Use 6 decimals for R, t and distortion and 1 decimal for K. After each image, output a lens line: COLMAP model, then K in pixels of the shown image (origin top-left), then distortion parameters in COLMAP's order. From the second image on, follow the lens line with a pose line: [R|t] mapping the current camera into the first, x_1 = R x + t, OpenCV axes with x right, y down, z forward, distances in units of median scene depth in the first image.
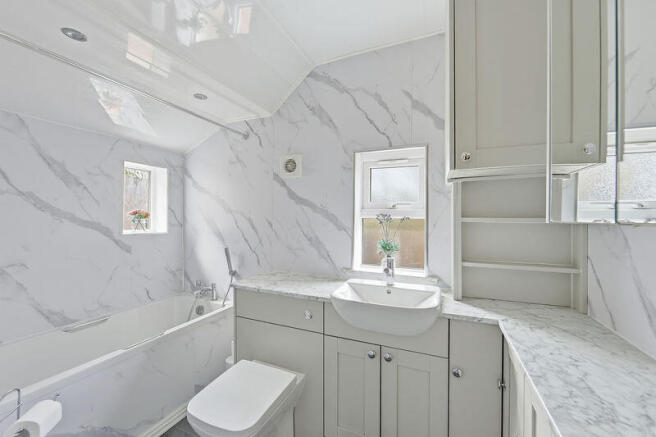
lens RADIAL K [[265.3, 0, 331.9], [0, 265.3, 214.7], [0, 0, 1]] dist [-0.004258, 0.000527]
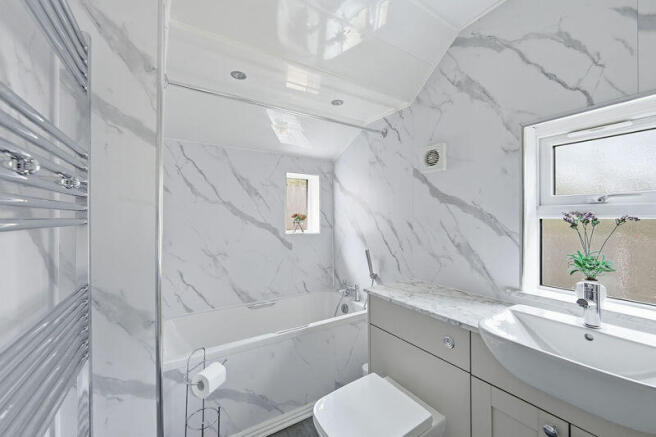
lens RADIAL K [[265.3, 0, 331.9], [0, 265.3, 214.7], [0, 0, 1]] dist [-0.004258, 0.000527]
pose [[0.826846, -0.016018, -0.562201, 0.056522], [0.013475, 0.999872, -0.008670, 0.000599], [0.562267, -0.000407, 0.826955, 0.121895]]
